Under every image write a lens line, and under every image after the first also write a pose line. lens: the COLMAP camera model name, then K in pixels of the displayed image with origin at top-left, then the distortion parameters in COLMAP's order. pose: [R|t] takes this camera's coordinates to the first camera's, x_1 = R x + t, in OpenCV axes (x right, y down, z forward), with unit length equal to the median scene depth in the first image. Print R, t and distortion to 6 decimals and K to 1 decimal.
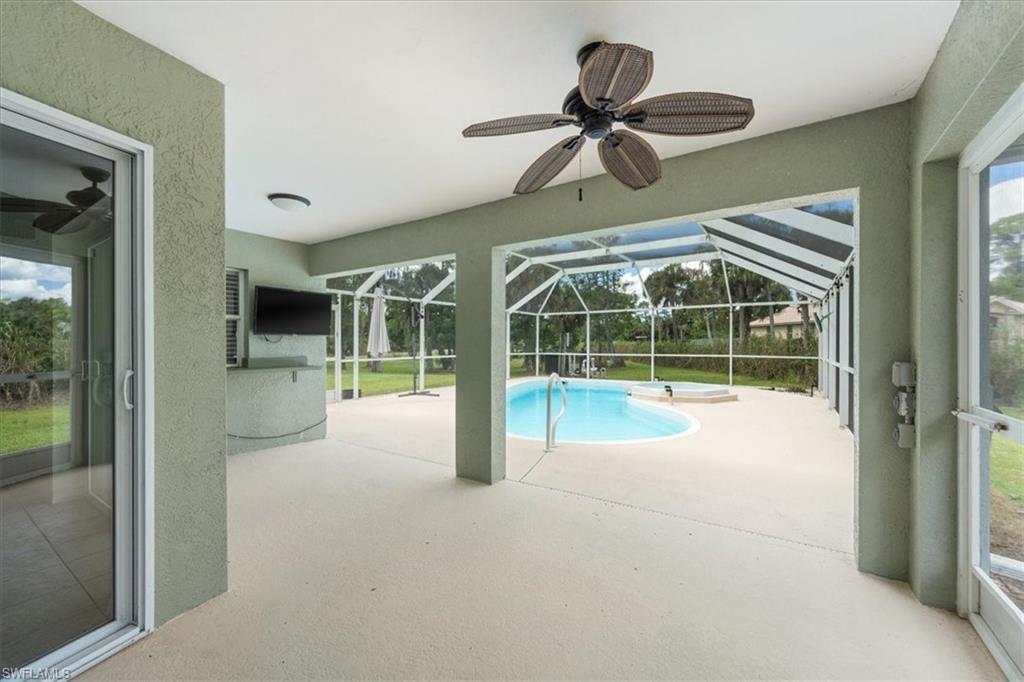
lens RADIAL K [[411.0, 0, 507.2], [0, 411.0, 341.2], [0, 0, 1]] dist [-0.001046, -0.000470]
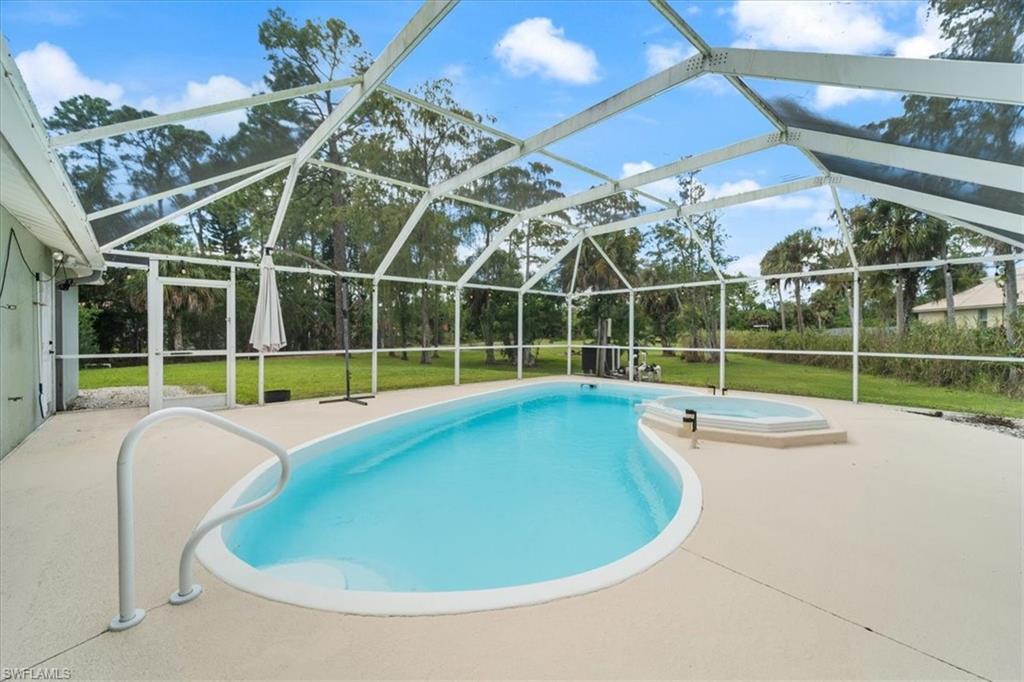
lens RADIAL K [[415.5, 0, 508.1], [0, 415.5, 333.6], [0, 0, 1]] dist [0.001395, -0.000003]
pose [[0.969061, 0.003009, -0.246804, 0.138456], [-0.001226, 0.999972, 0.007376, 0.001150], [0.246819, -0.006846, 0.969037, 0.193820]]
